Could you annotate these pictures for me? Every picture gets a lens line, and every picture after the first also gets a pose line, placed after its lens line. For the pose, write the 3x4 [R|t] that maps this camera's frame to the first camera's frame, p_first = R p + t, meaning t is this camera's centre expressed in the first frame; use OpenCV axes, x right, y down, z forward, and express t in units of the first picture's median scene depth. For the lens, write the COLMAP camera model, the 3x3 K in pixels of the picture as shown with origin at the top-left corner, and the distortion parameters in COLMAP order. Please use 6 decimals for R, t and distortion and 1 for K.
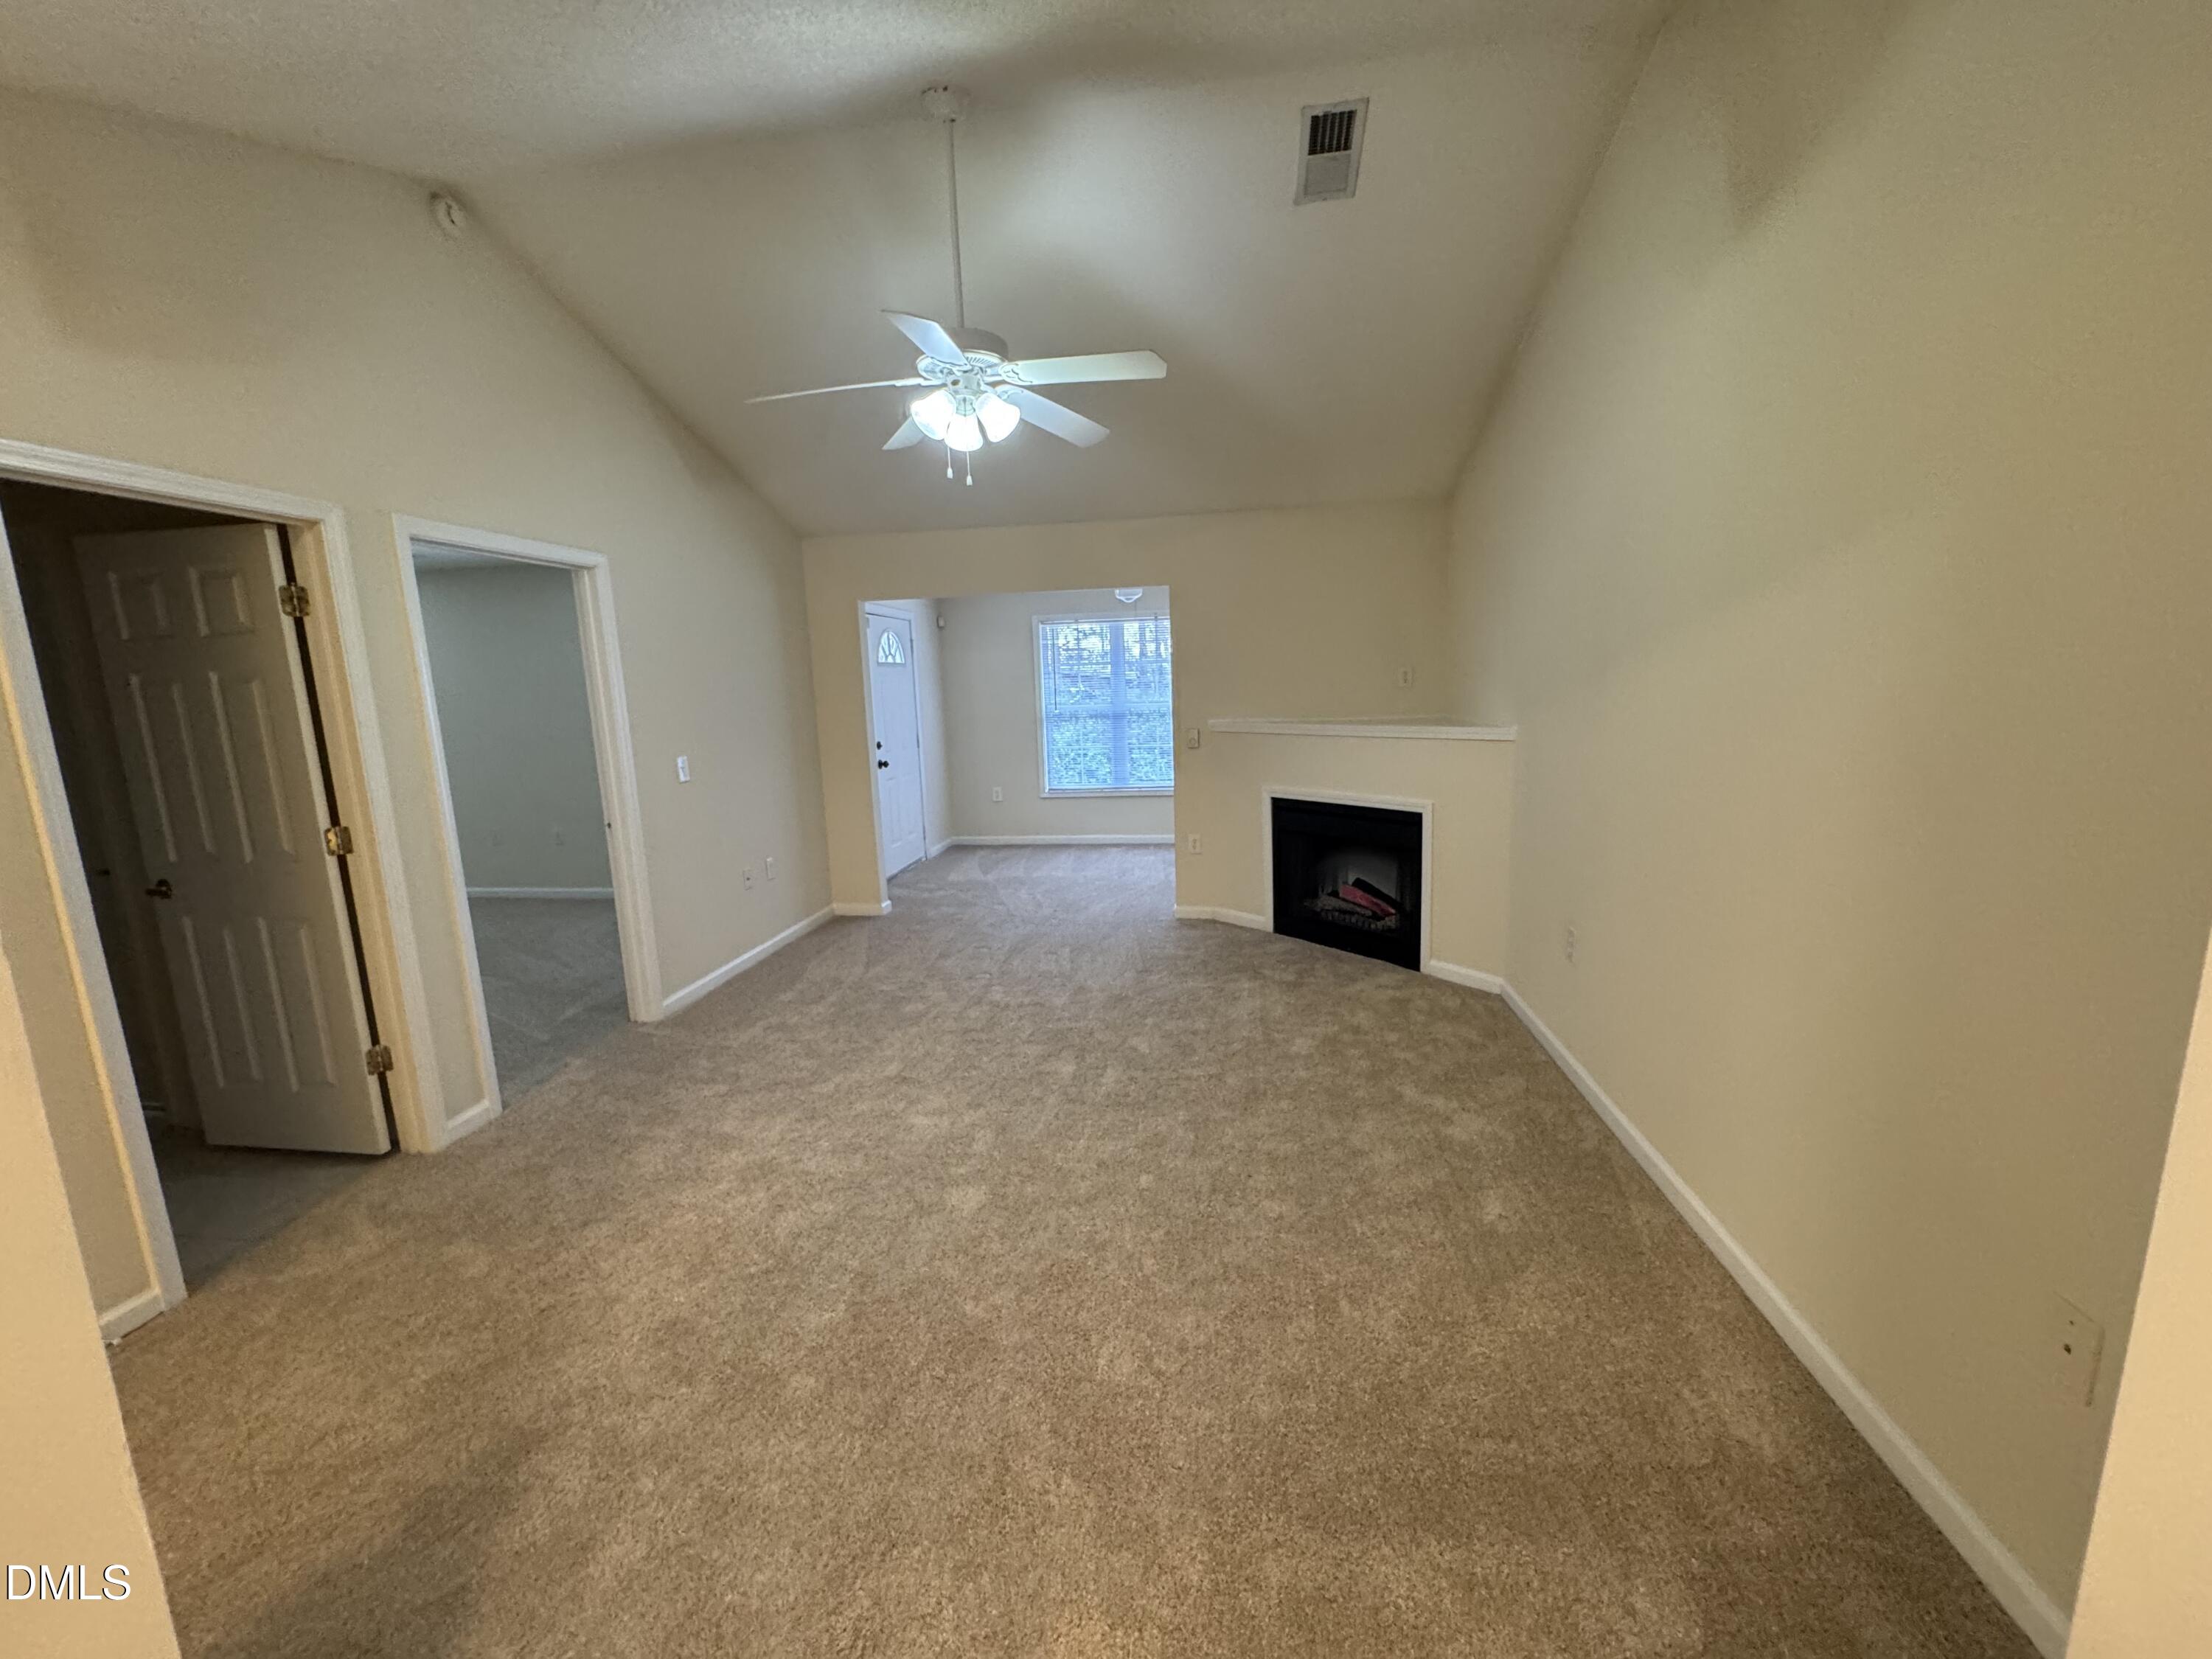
lens RADIAL K [[891.4, 0, 1106.0], [0, 891.4, 829.5], [0, 0, 1]] dist [-0.016662, -0.000056]
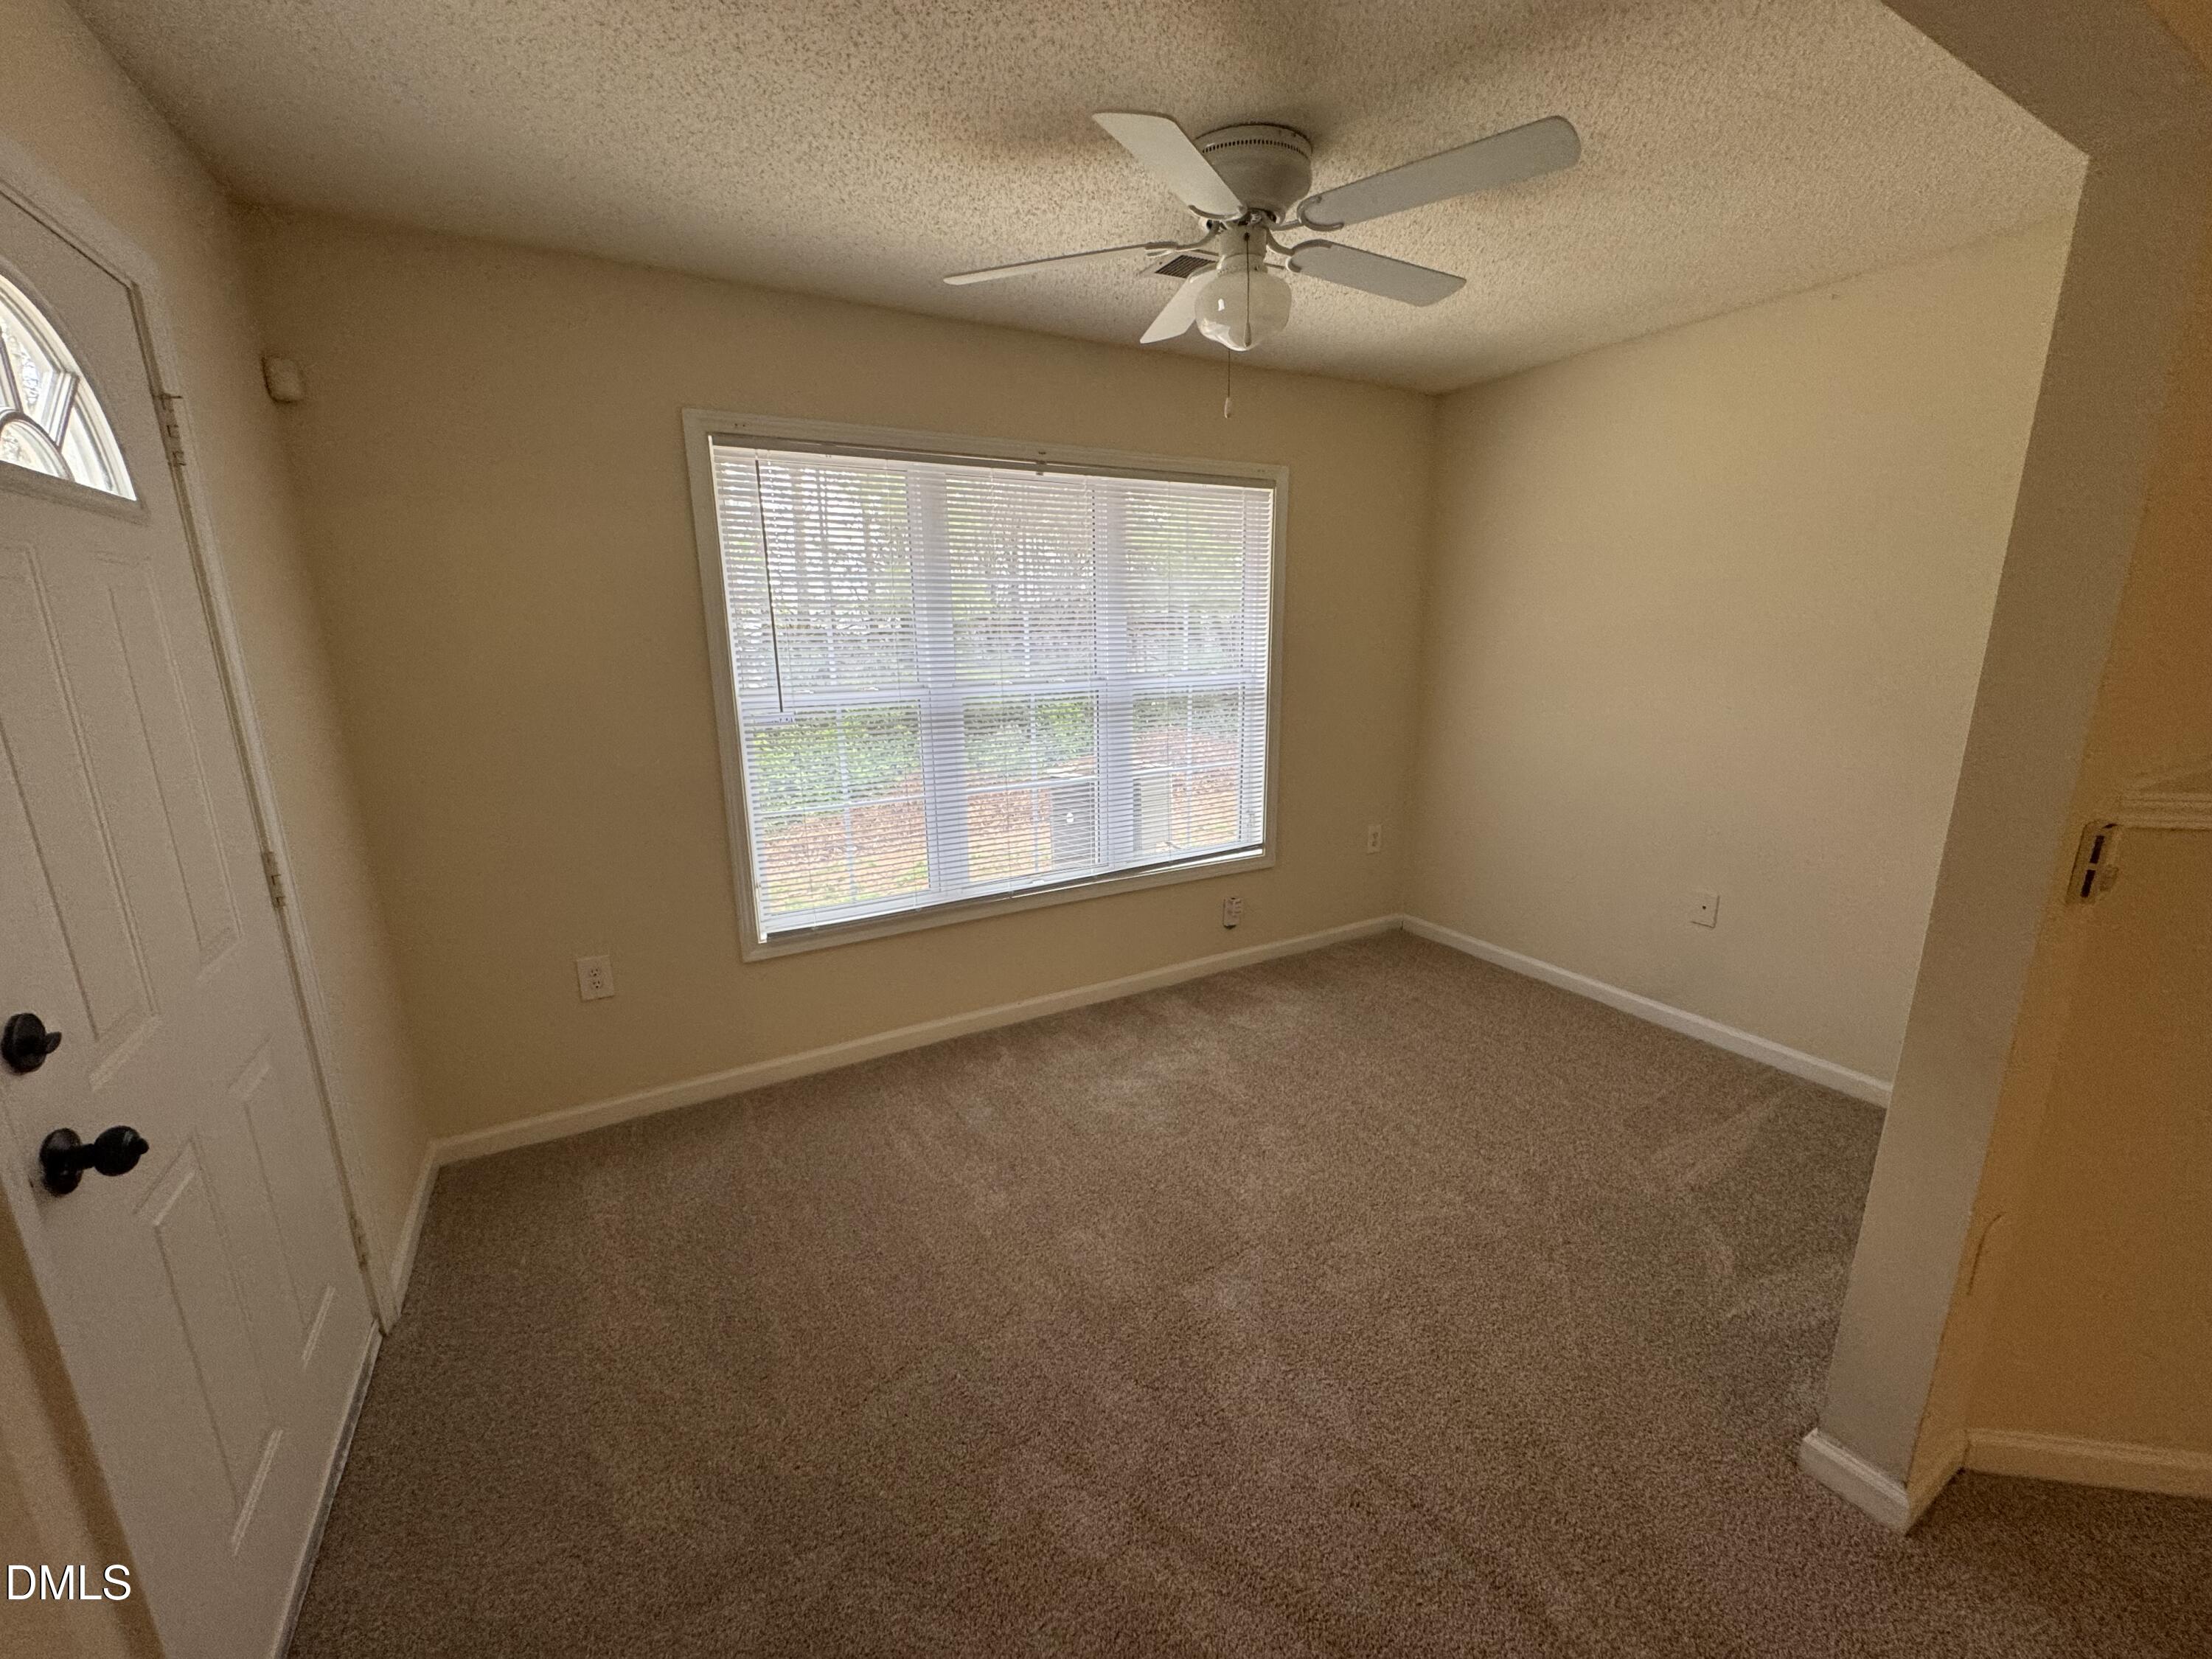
lens RADIAL K [[891.4, 0, 1106.0], [0, 891.4, 829.5], [0, 0, 1]] dist [-0.016662, -0.000056]
pose [[0.795885, -0.124796, 0.592446, -0.187955], [0.103766, 0.992164, 0.069597, -0.109440], [-0.596489, 0.006085, 0.802598, 0.755402]]
